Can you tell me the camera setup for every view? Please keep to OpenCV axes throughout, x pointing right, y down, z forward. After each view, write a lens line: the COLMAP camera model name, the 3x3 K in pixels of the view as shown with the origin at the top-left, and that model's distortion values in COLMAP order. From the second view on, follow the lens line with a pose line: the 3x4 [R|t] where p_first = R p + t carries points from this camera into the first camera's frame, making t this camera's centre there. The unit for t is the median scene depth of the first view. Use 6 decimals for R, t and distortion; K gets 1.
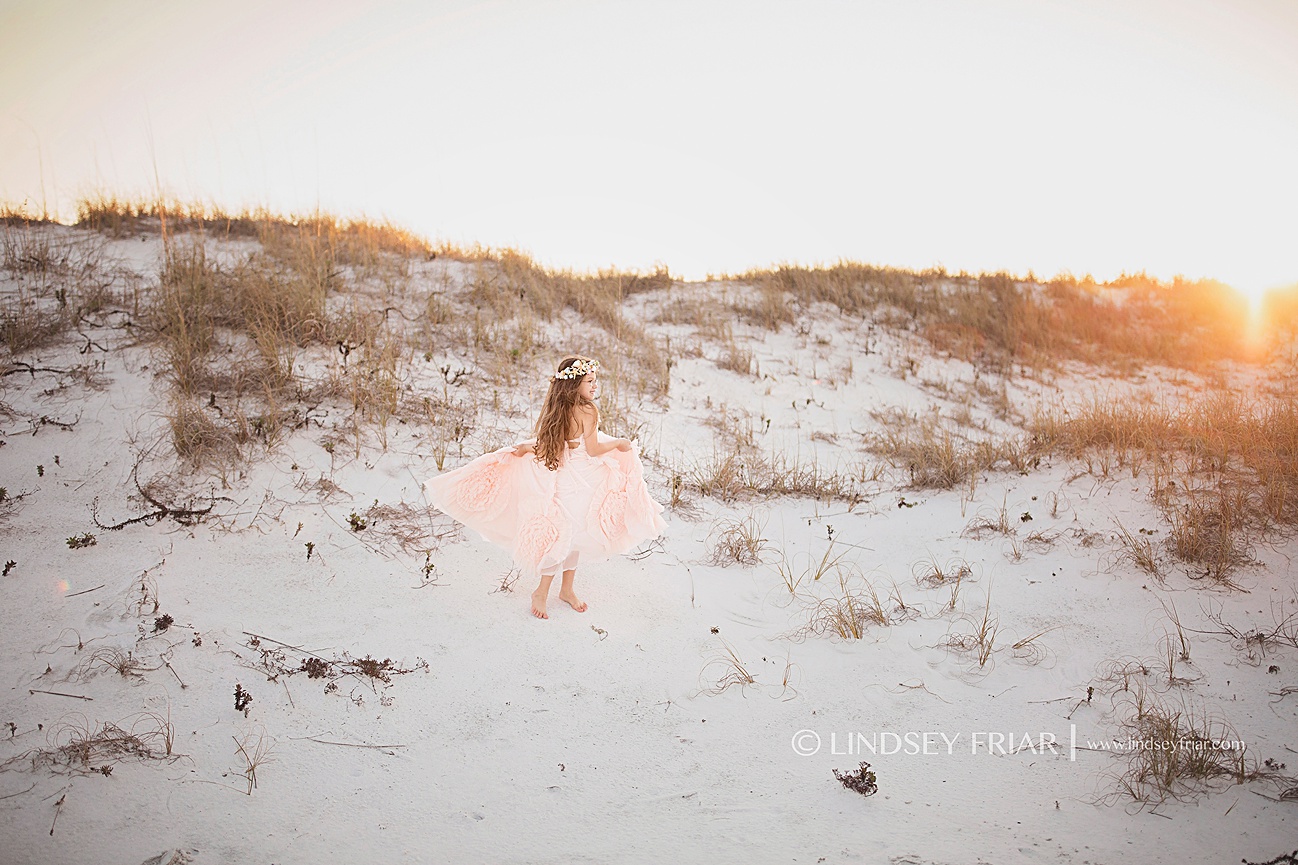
lens RADIAL K [[1231.2, 0, 649.0], [0, 1231.2, 432.5], [0, 0, 1]] dist [0.001761, -0.022958]
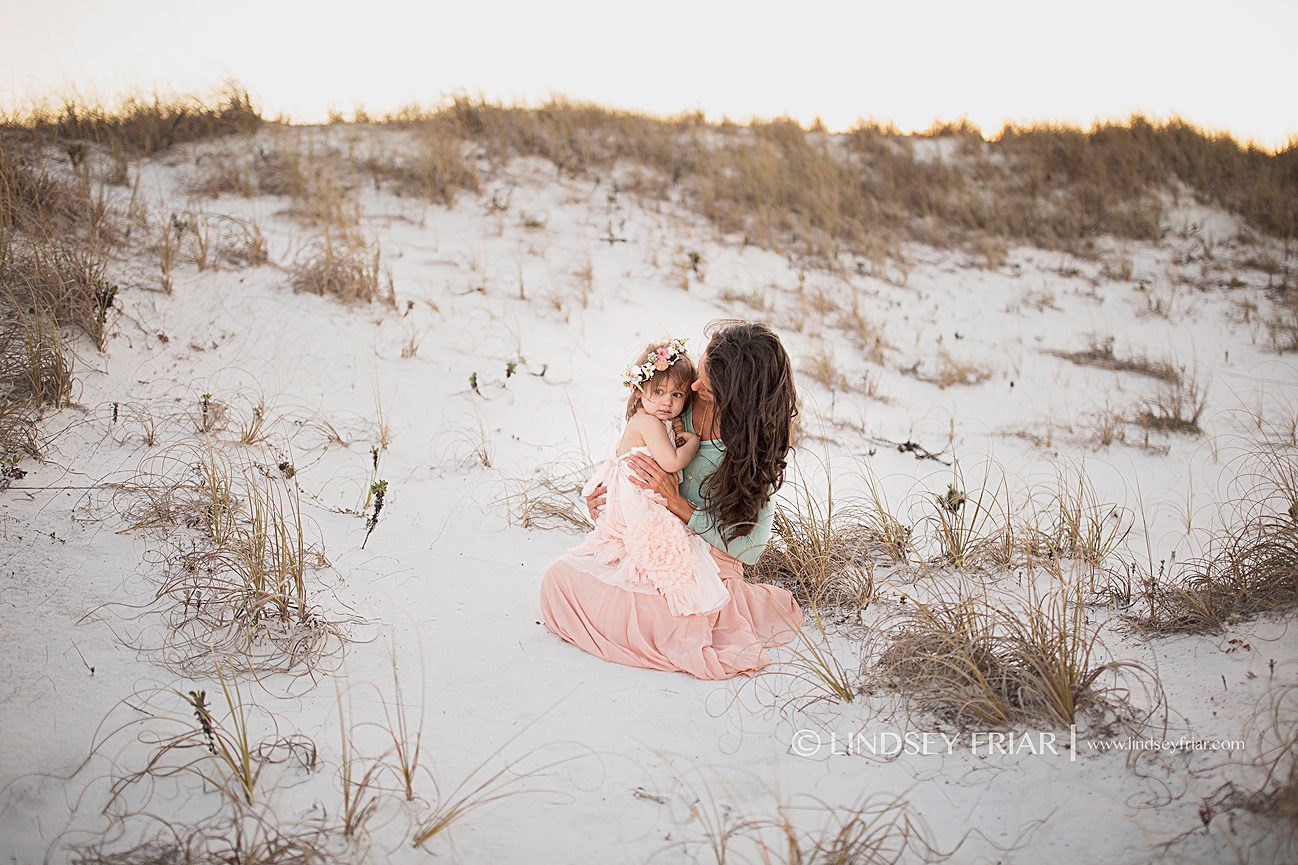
lens RADIAL K [[1231.2, 0, 649.0], [0, 1231.2, 432.5], [0, 0, 1]] dist [0.001761, -0.022958]
pose [[0.971705, -0.062913, 0.227664, 0.077667], [0.041790, 0.994461, 0.096446, -0.040759], [-0.232471, -0.084203, 0.968952, 0.576134]]
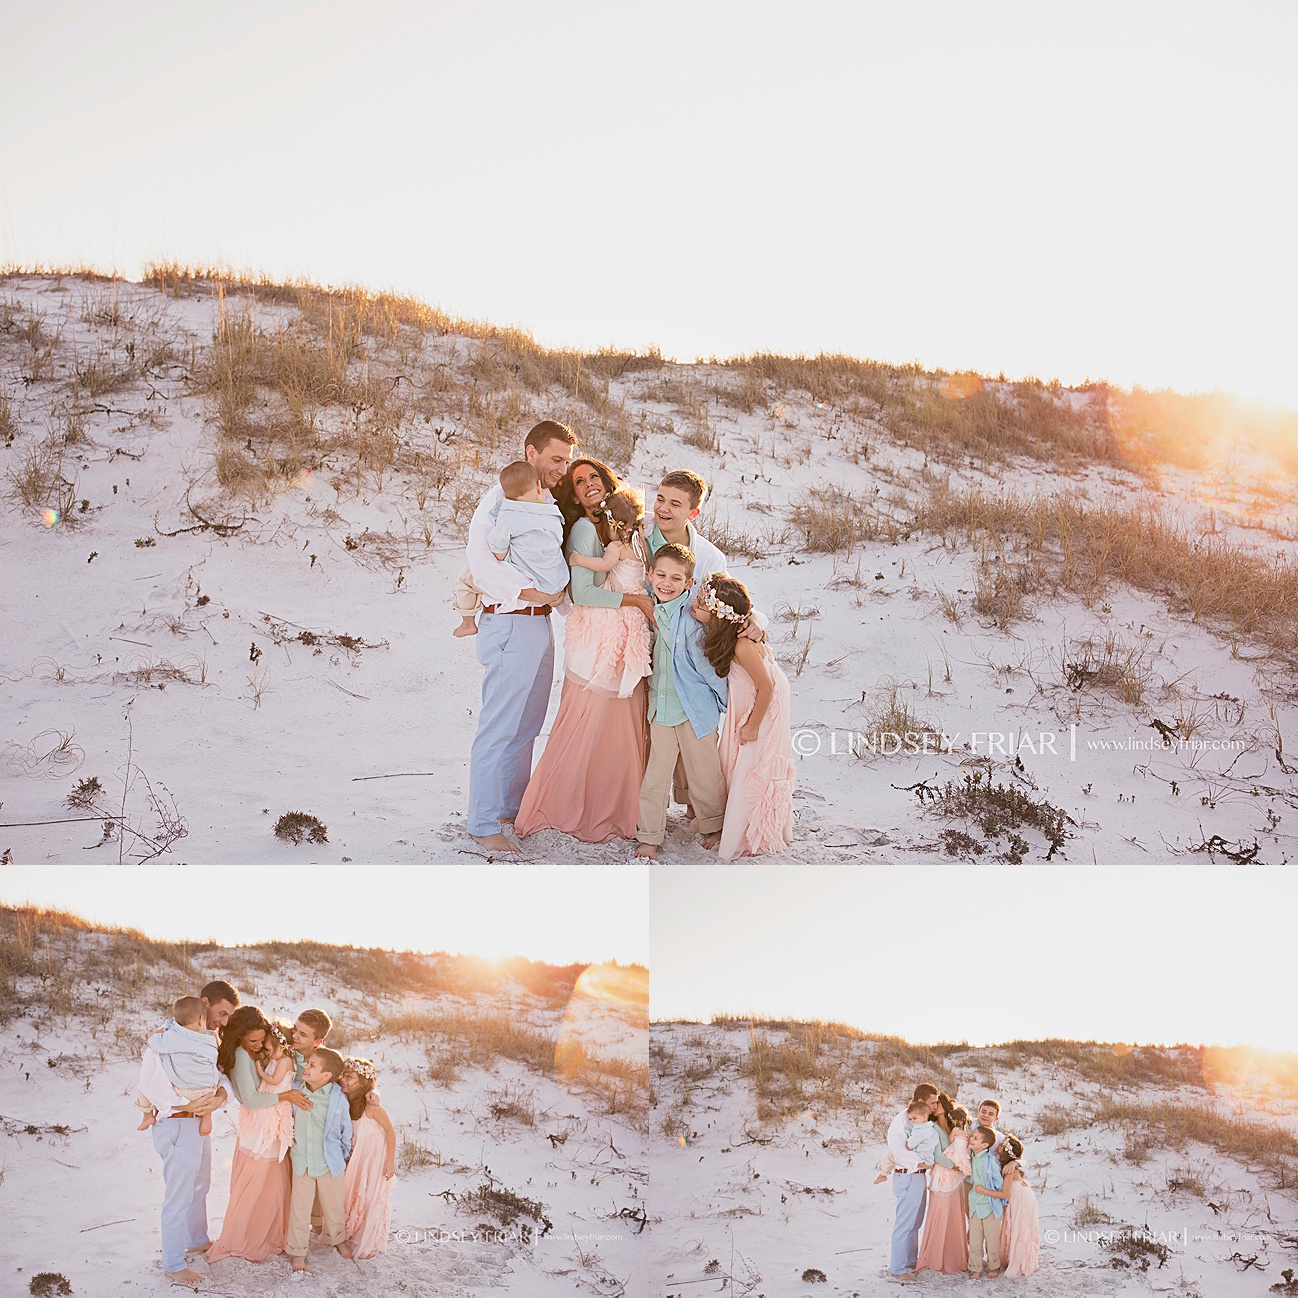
lens RADIAL K [[1233.5, 0, 650.7], [0, 1233.5, 433.3], [0, 0, 1]] dist [-0.005688, -0.000729]
pose [[0.997779, 0.062473, -0.023134, 0.053098], [-0.063656, 0.996480, -0.054550, 0.003635], [0.019645, 0.055902, 0.998243, -0.158917]]
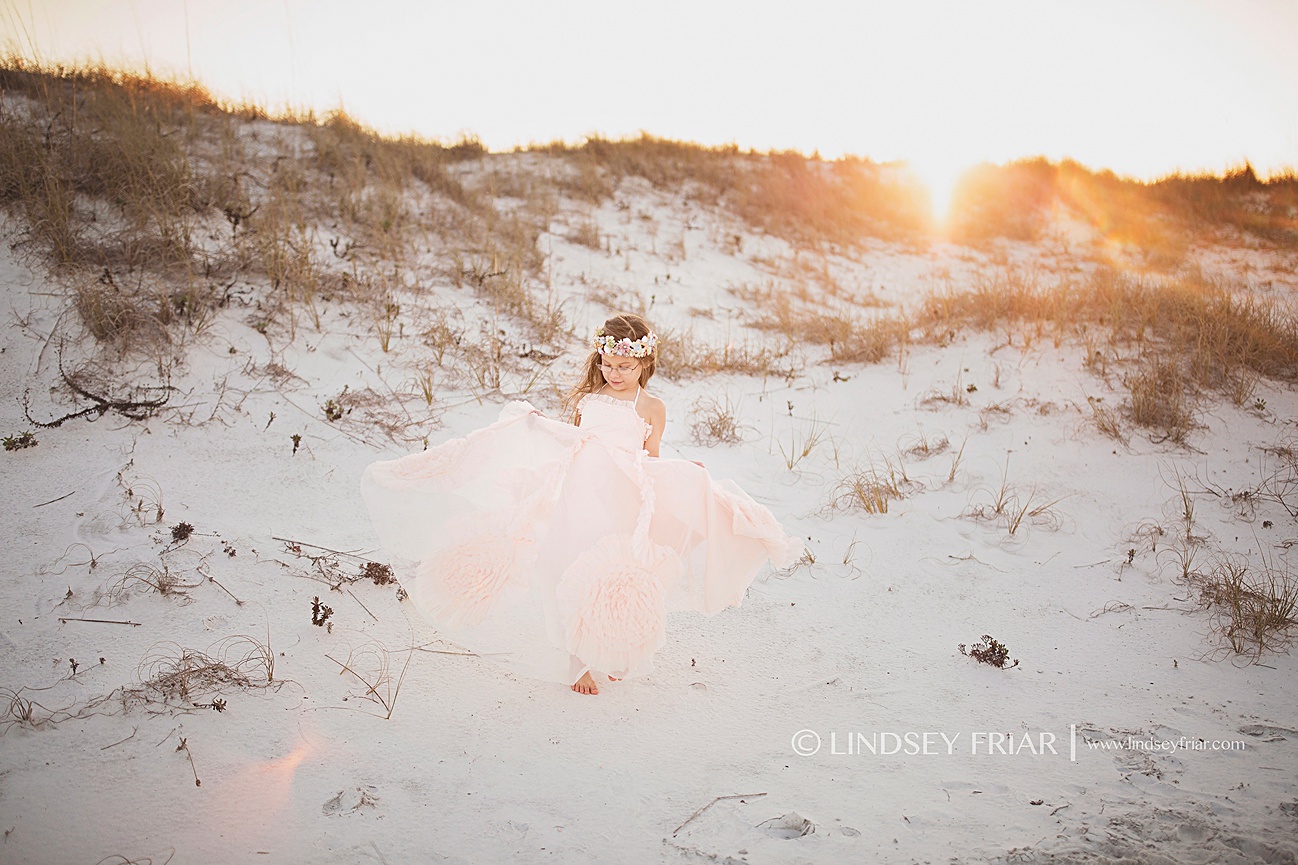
lens RADIAL K [[1231.2, 0, 649.0], [0, 1231.2, 432.5], [0, 0, 1]] dist [0.001761, -0.022958]
pose [[0.974350, -0.030937, 0.222900, -0.105812], [0.009048, 0.995090, 0.098563, 0.001115], [-0.224855, -0.094018, 0.969846, 0.037223]]
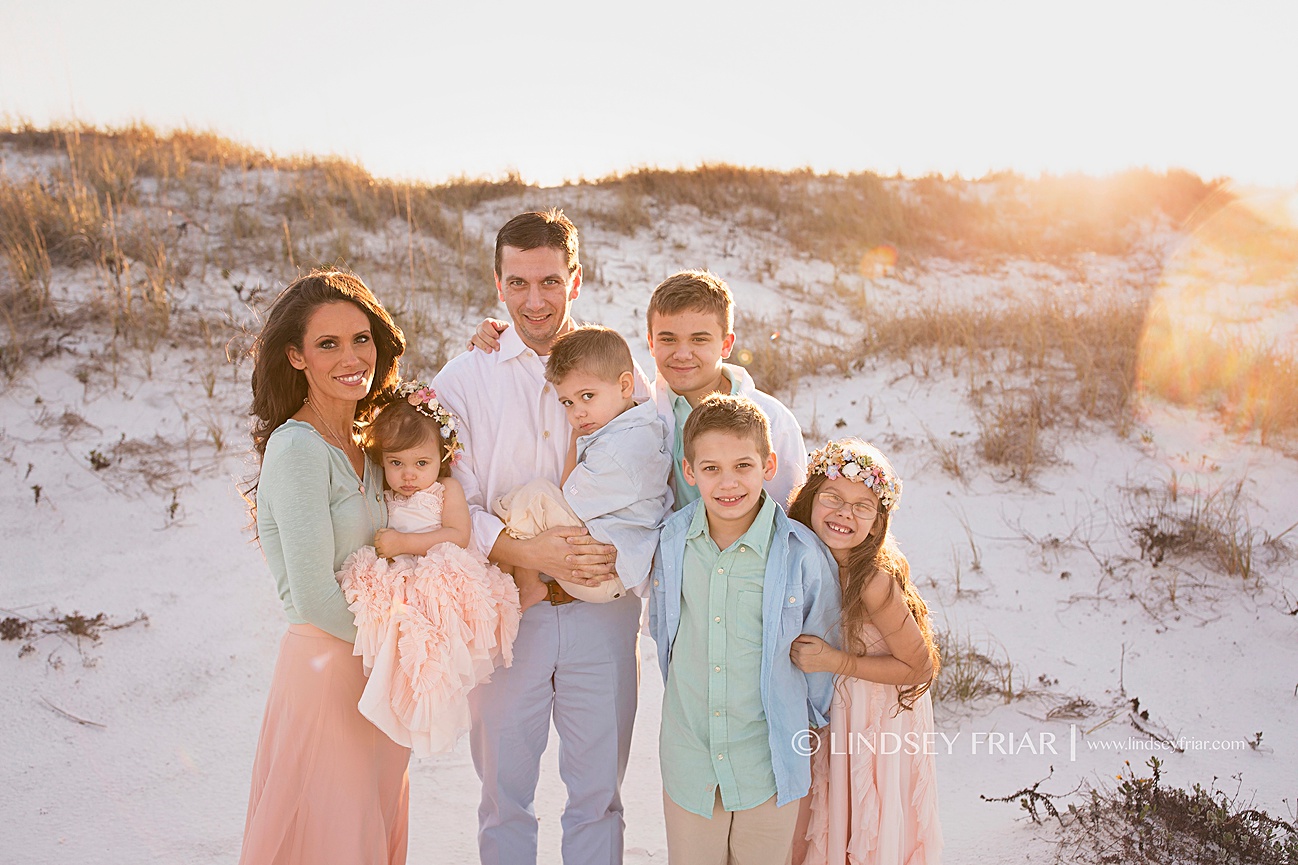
lens RADIAL K [[1234.8, 0, 649.0], [0, 1234.8, 432.5], [0, 0, 1]] dist [-0.002611, -0.024478]
pose [[0.996327, -0.040240, 0.075591, 0.049138], [0.034639, 0.996657, 0.073990, -0.000115], [-0.078316, -0.071100, 0.994390, 0.033270]]
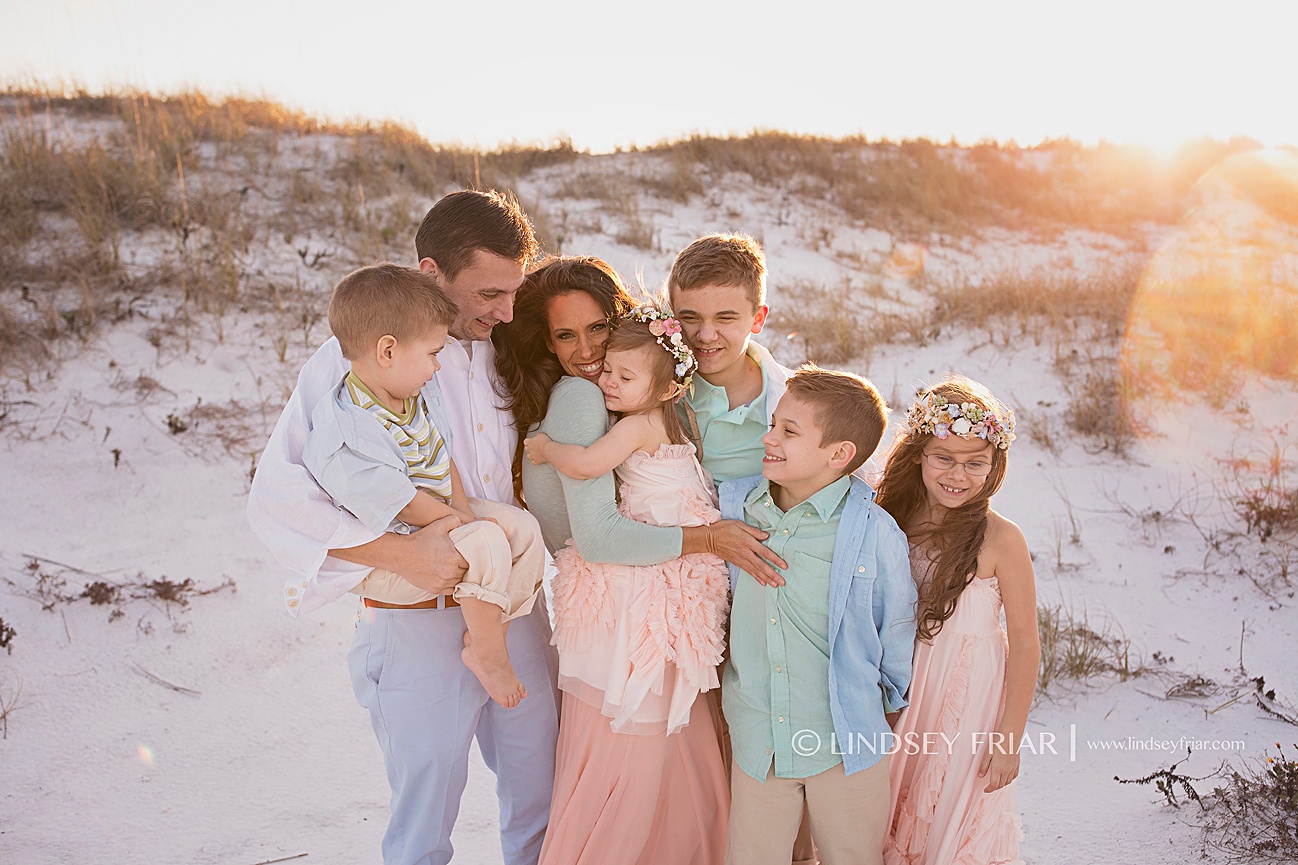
lens RADIAL K [[1234.8, 0, 649.0], [0, 1234.8, 432.5], [0, 0, 1]] dist [-0.002611, -0.024478]
pose [[0.998313, -0.034896, 0.046397, 0.032370], [0.030312, 0.994913, 0.096067, 0.001638], [-0.049513, -0.094499, 0.994293, 0.044040]]
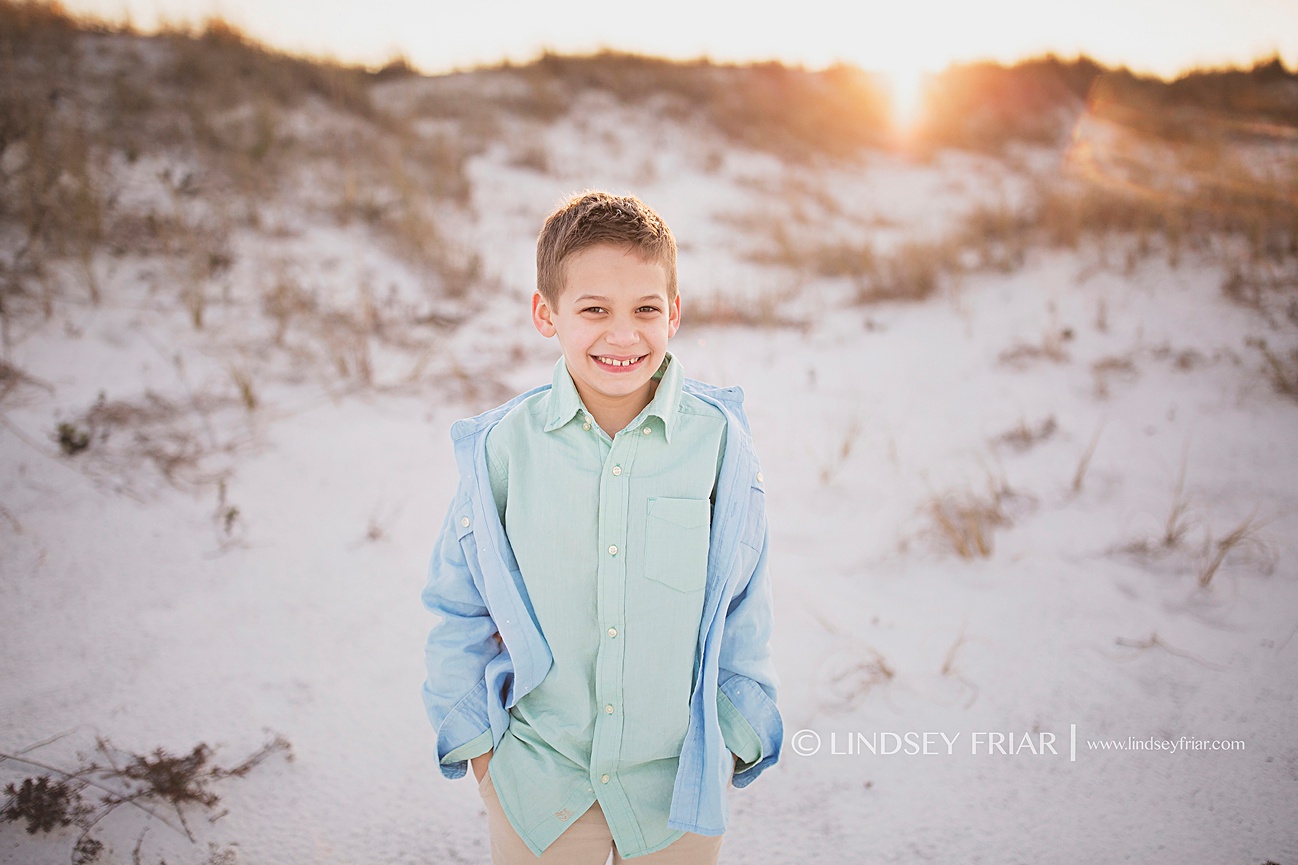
lens RADIAL K [[1234.8, 0, 649.0], [0, 1234.8, 432.5], [0, 0, 1]] dist [-0.002611, -0.024478]
pose [[0.969156, -0.092461, 0.228447, -0.056786], [0.059406, 0.987267, 0.147562, 0.002742], [-0.239182, -0.129440, 0.962308, 0.207157]]
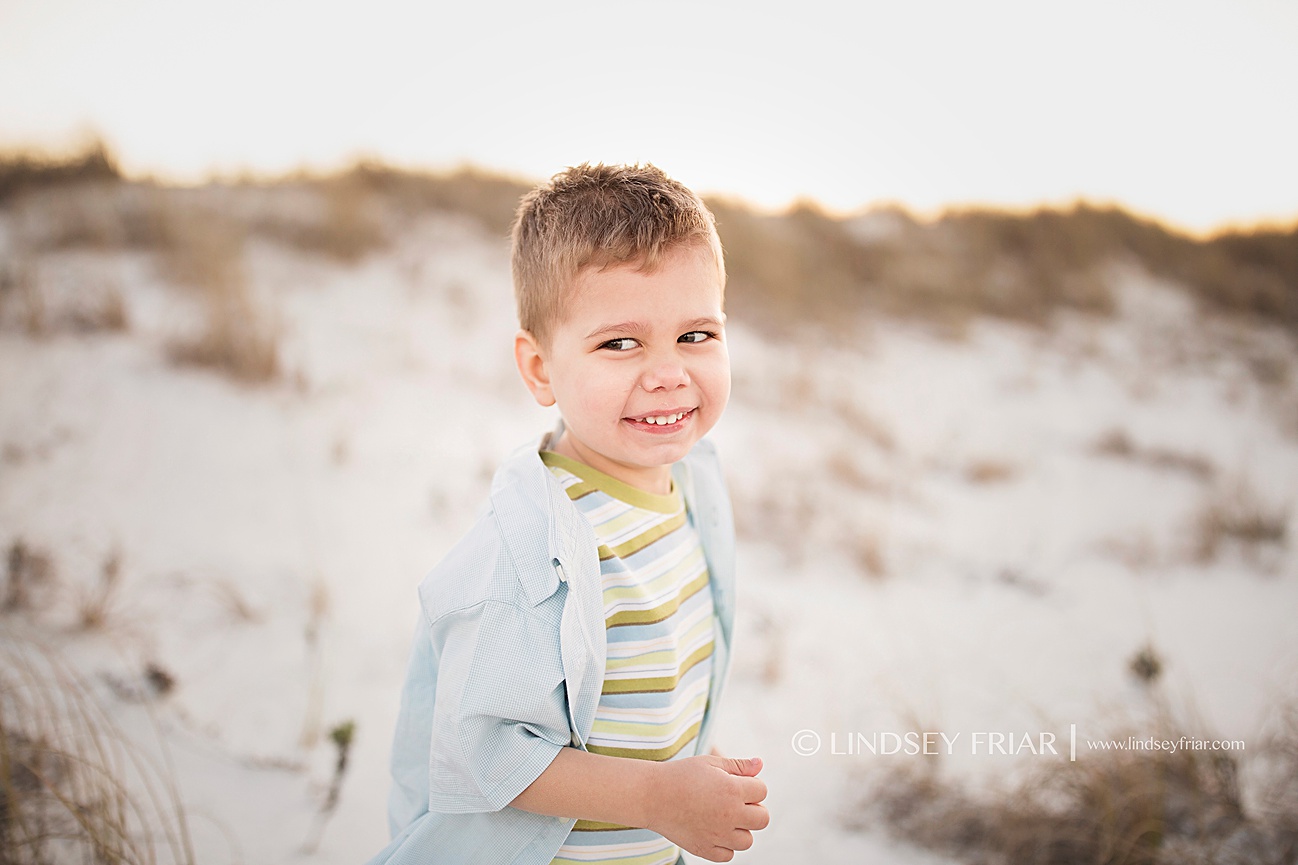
lens RADIAL K [[1231.2, 0, 649.0], [0, 1231.2, 432.5], [0, 0, 1]] dist [0.001761, -0.022958]
pose [[0.943290, -0.051662, 0.327926, 0.069715], [0.045142, 0.998603, 0.027470, -0.040672], [-0.328887, -0.011109, 0.944304, 0.704284]]
